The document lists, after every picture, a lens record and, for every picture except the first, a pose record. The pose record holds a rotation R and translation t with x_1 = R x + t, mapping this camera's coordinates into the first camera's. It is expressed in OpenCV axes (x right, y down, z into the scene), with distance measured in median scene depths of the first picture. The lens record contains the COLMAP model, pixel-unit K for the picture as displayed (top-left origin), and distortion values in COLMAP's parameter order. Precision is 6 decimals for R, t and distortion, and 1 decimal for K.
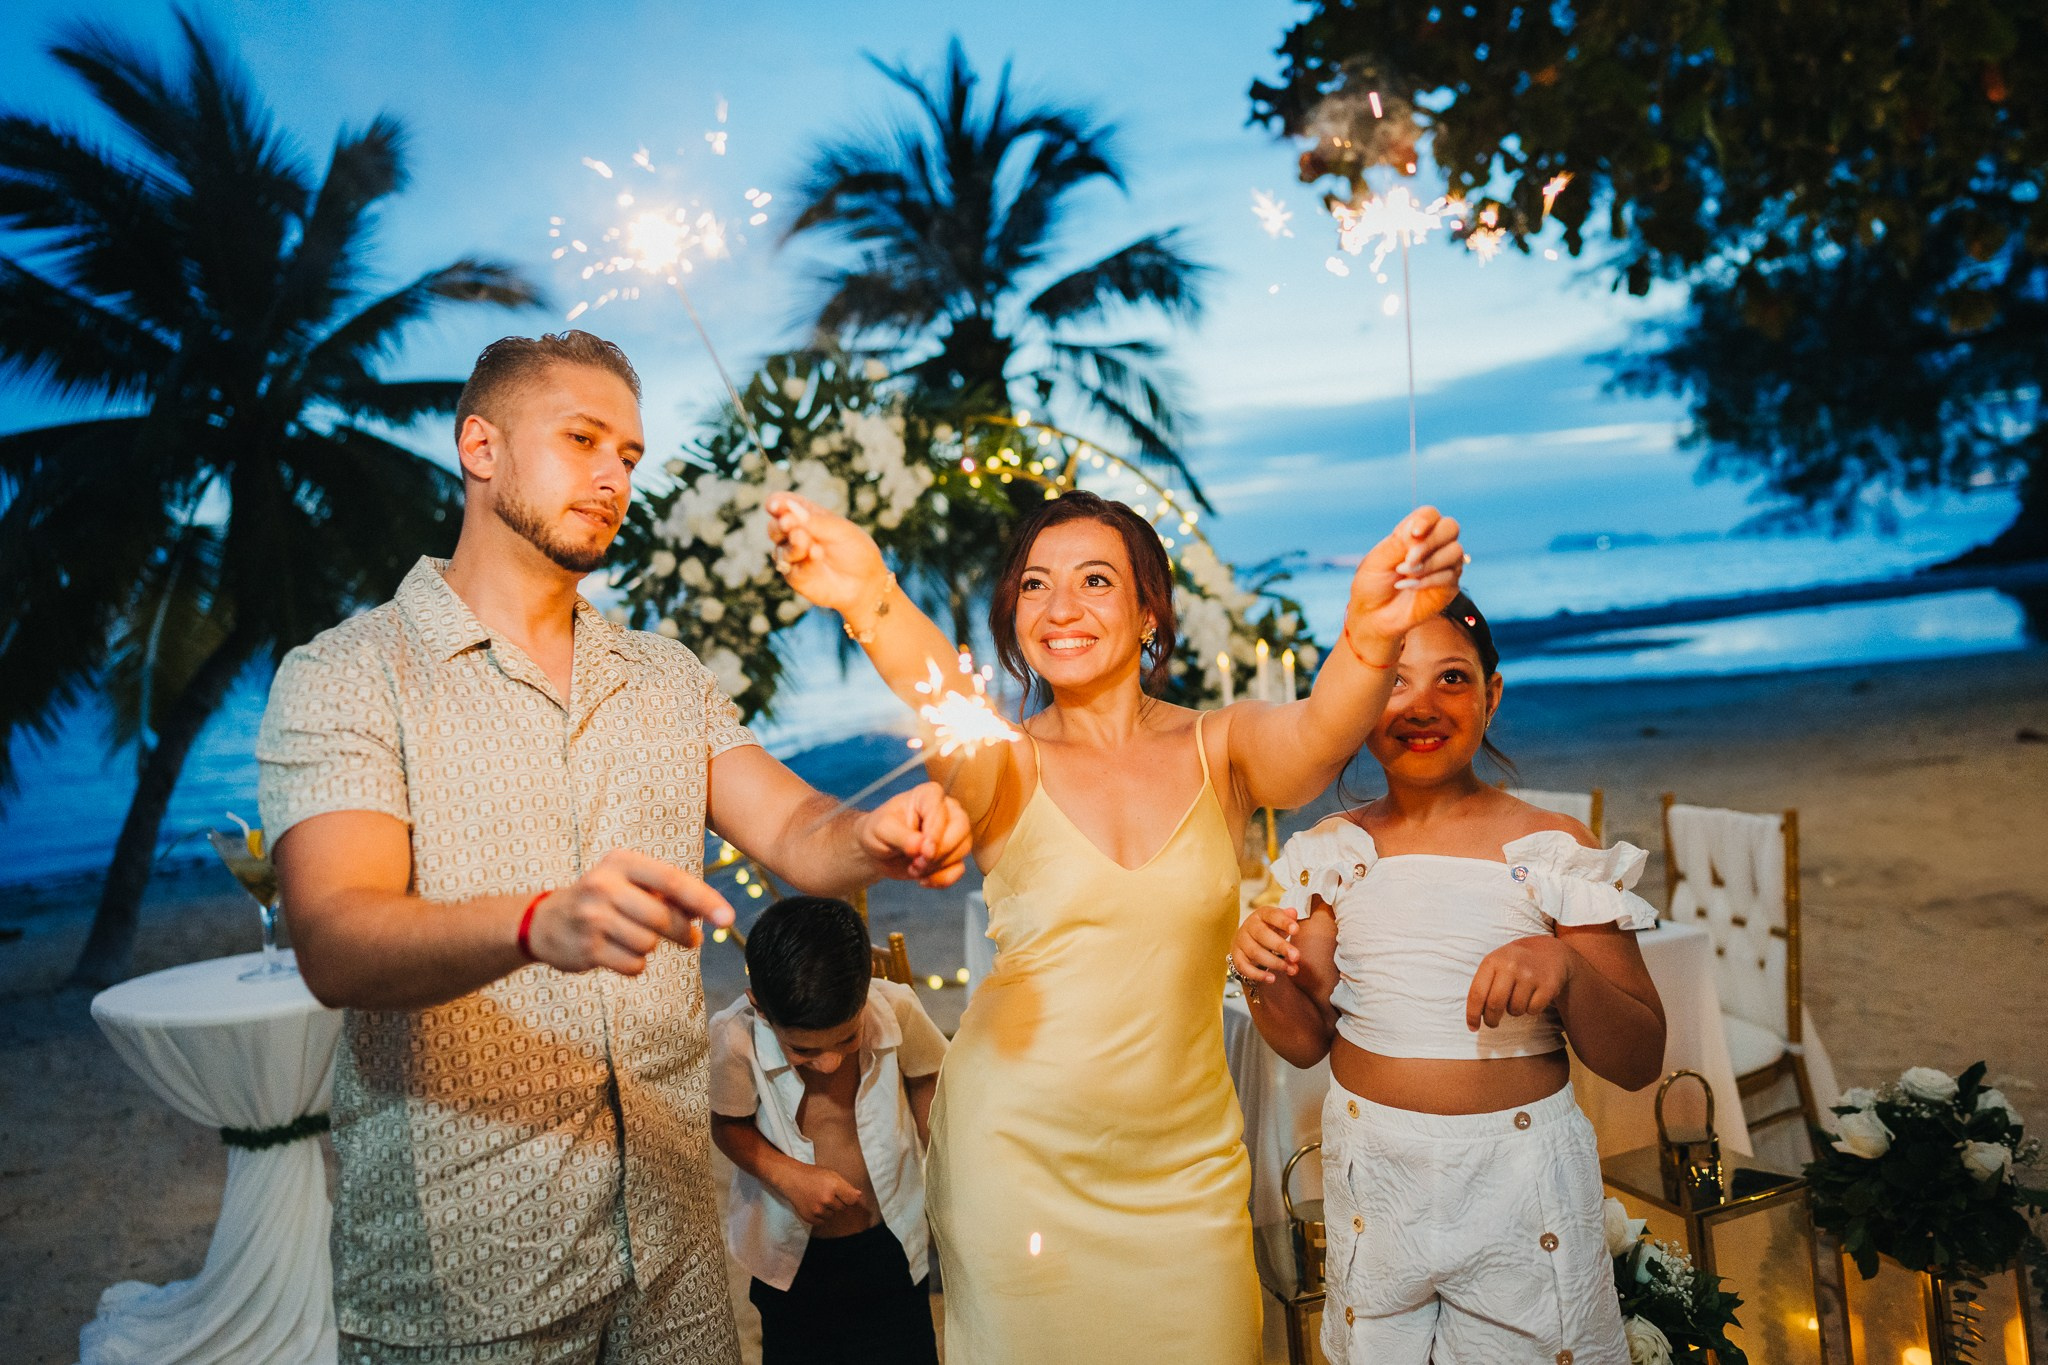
lens RADIAL K [[1348.5, 0, 1019.9], [0, 1348.5, 682.8], [0, 0, 1]] dist [0.003197, 0.002503]
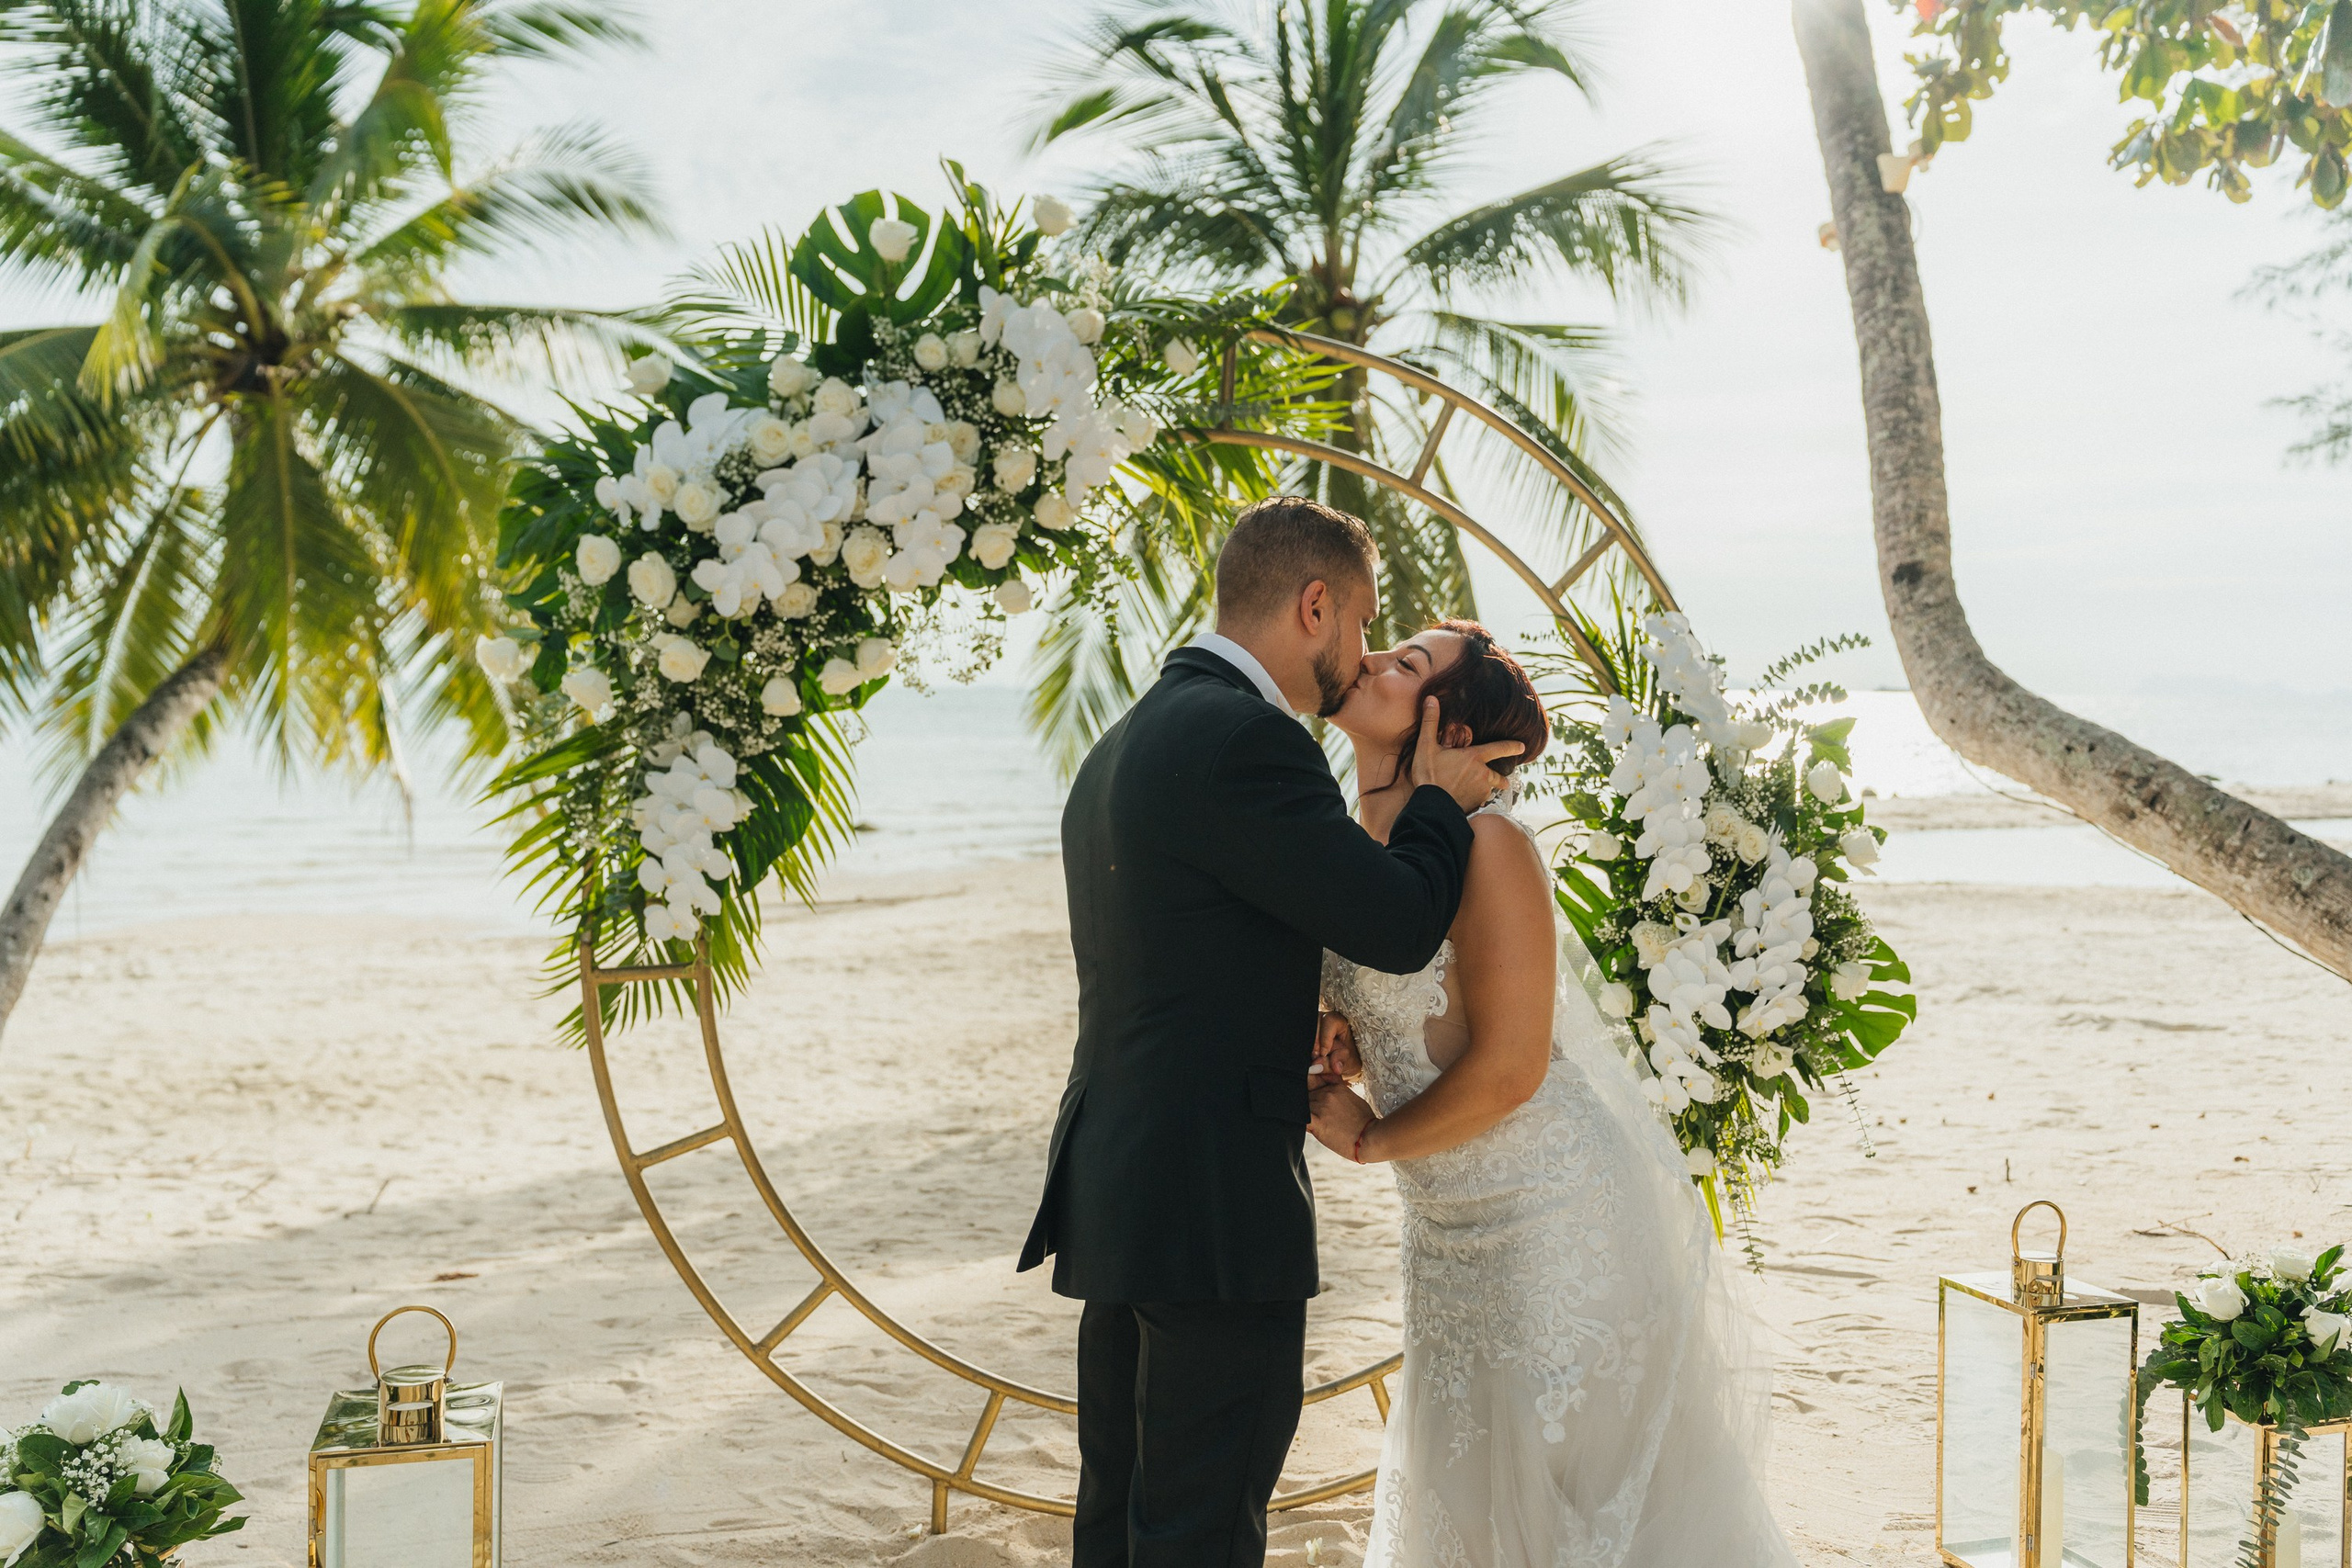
lens RADIAL K [[1834.9, 0, 1177.1], [0, 1834.9, 795.3], [0, 0, 1]] dist [0.004264, -0.021834]
pose [[0.990748, 0.093296, -0.098562, 0.026083], [-0.093595, 0.995609, 0.001596, -0.020824], [0.098278, 0.007644, 0.995130, 0.322063]]
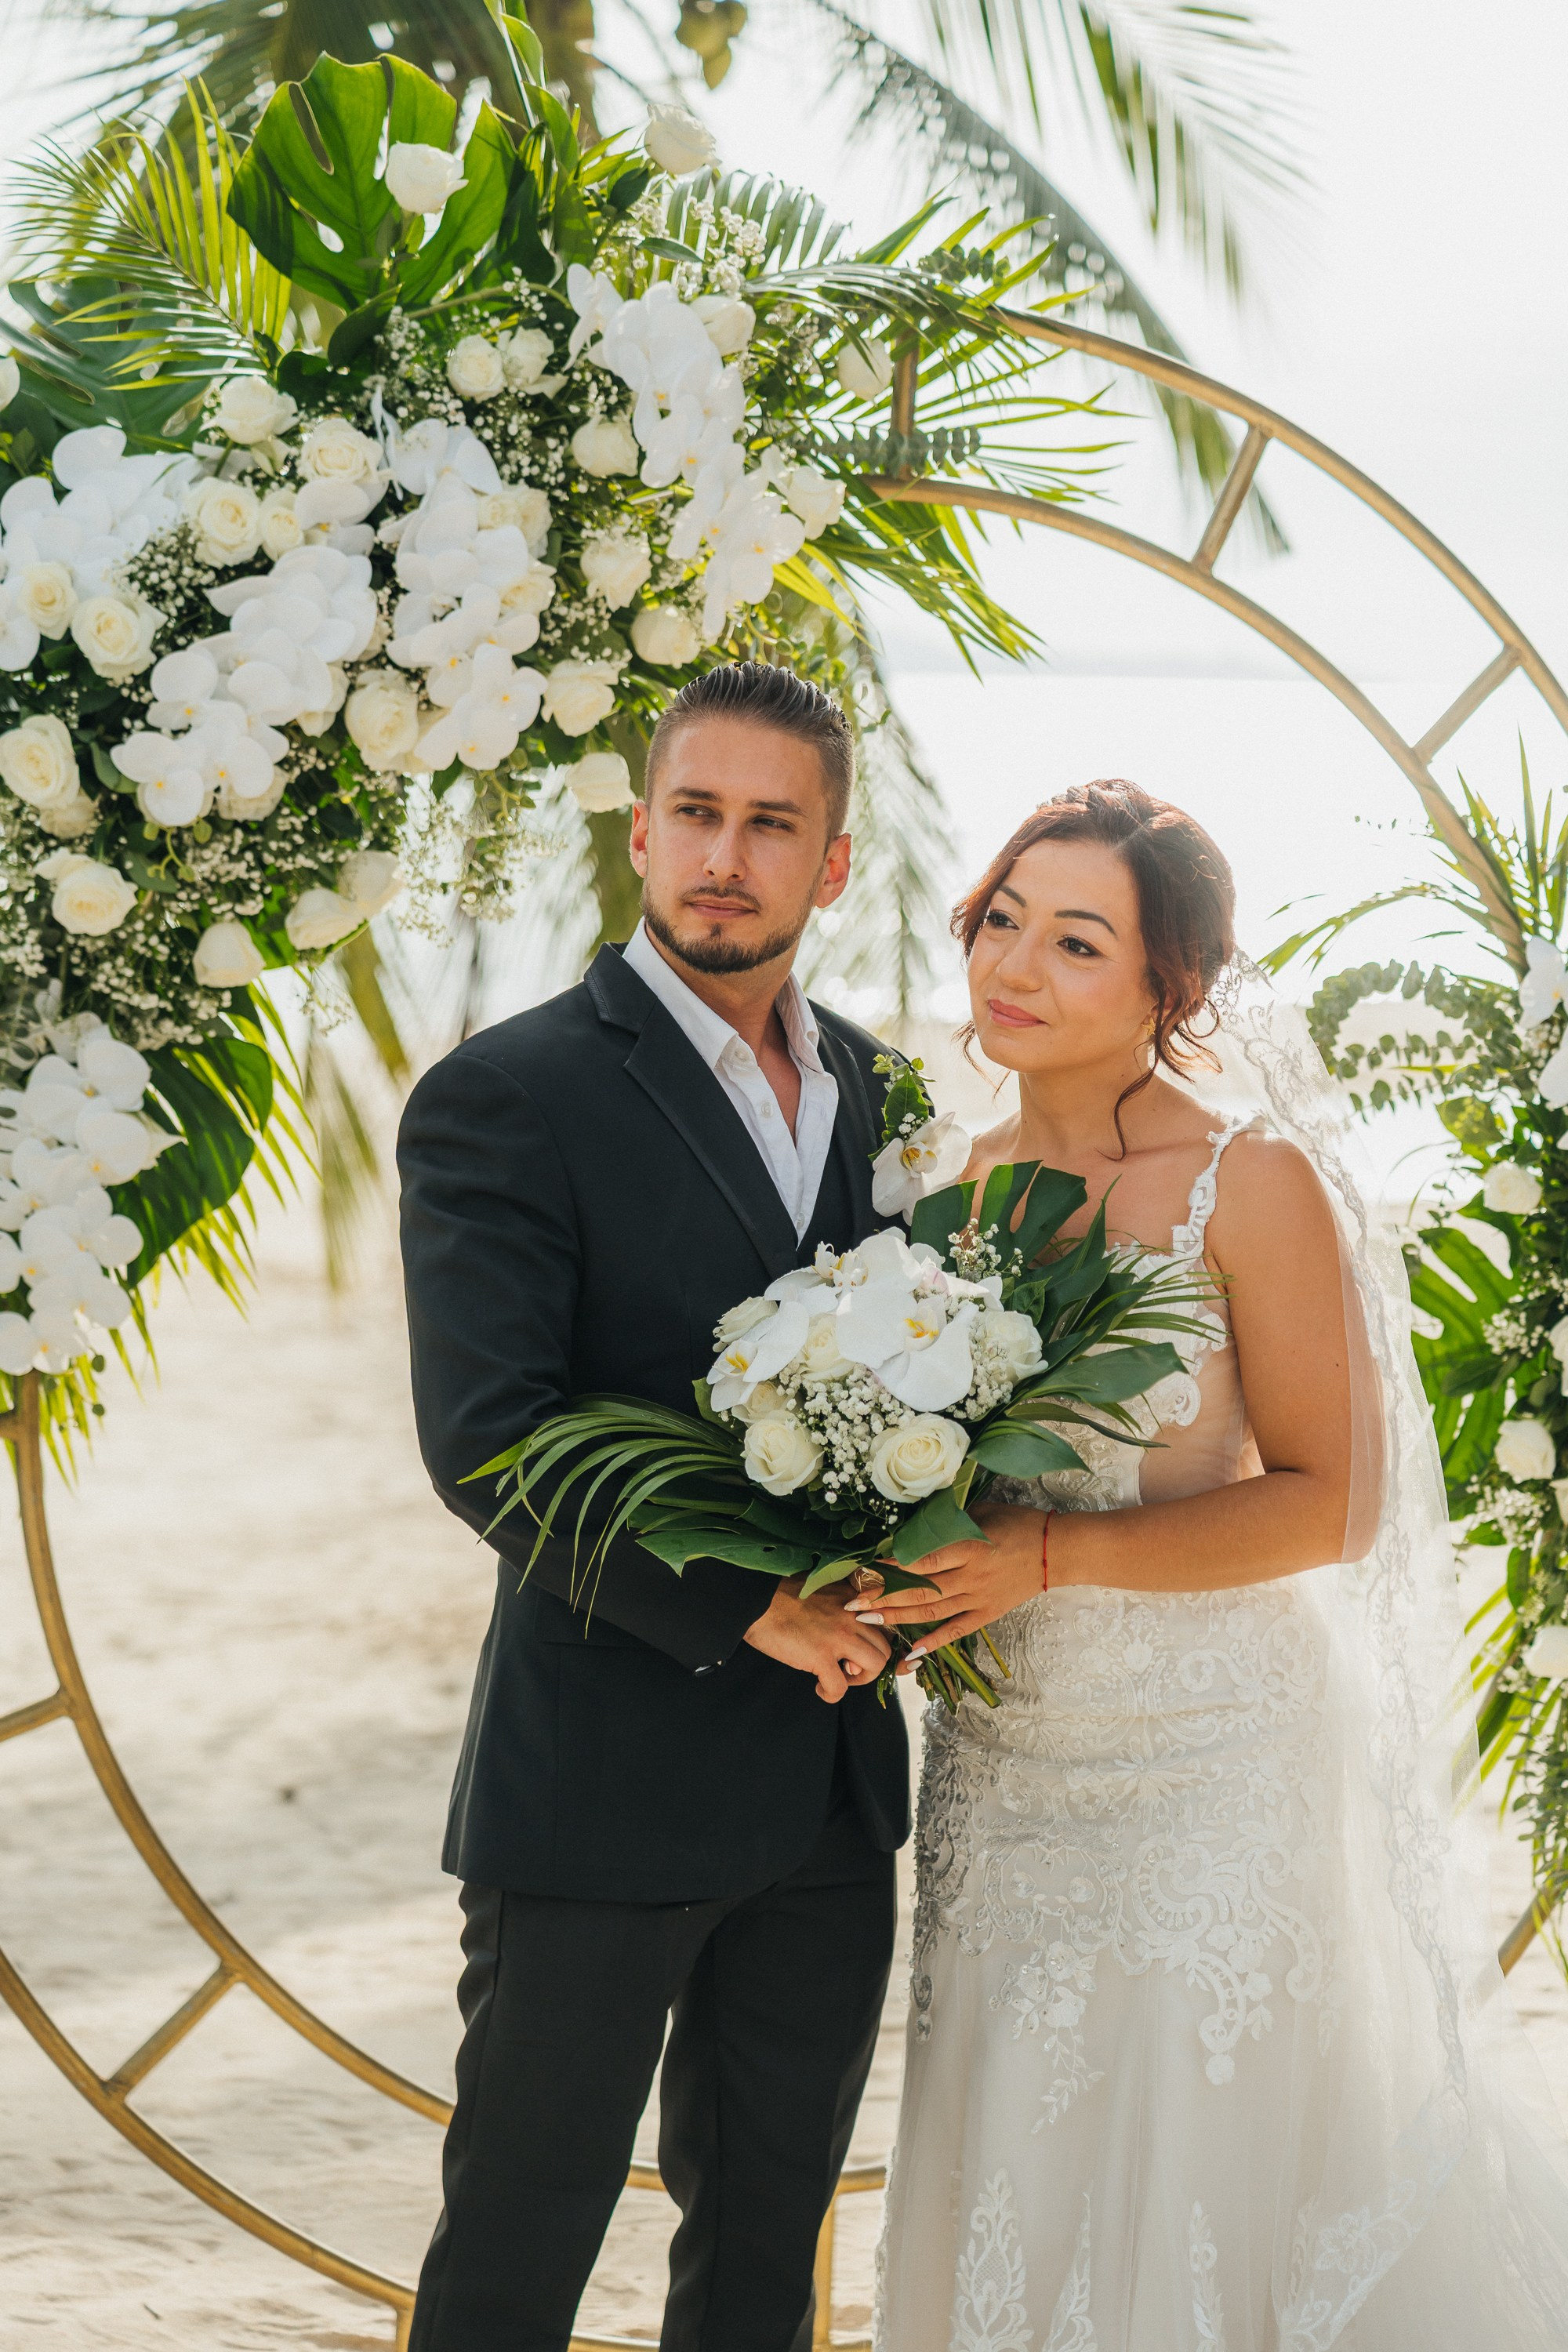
lens RADIAL K [[5032.8, 0, 840.0], [0, 5032.8, 1153.3], [0, 0, 1]] dist [0.029804, 0.000000]
pose [[0.988957, 0.090295, 0.117518, -0.182821], [-0.093104, 0.995482, 0.018624, -0.032211], [-0.115306, -0.029360, 0.992896, -0.116658]]
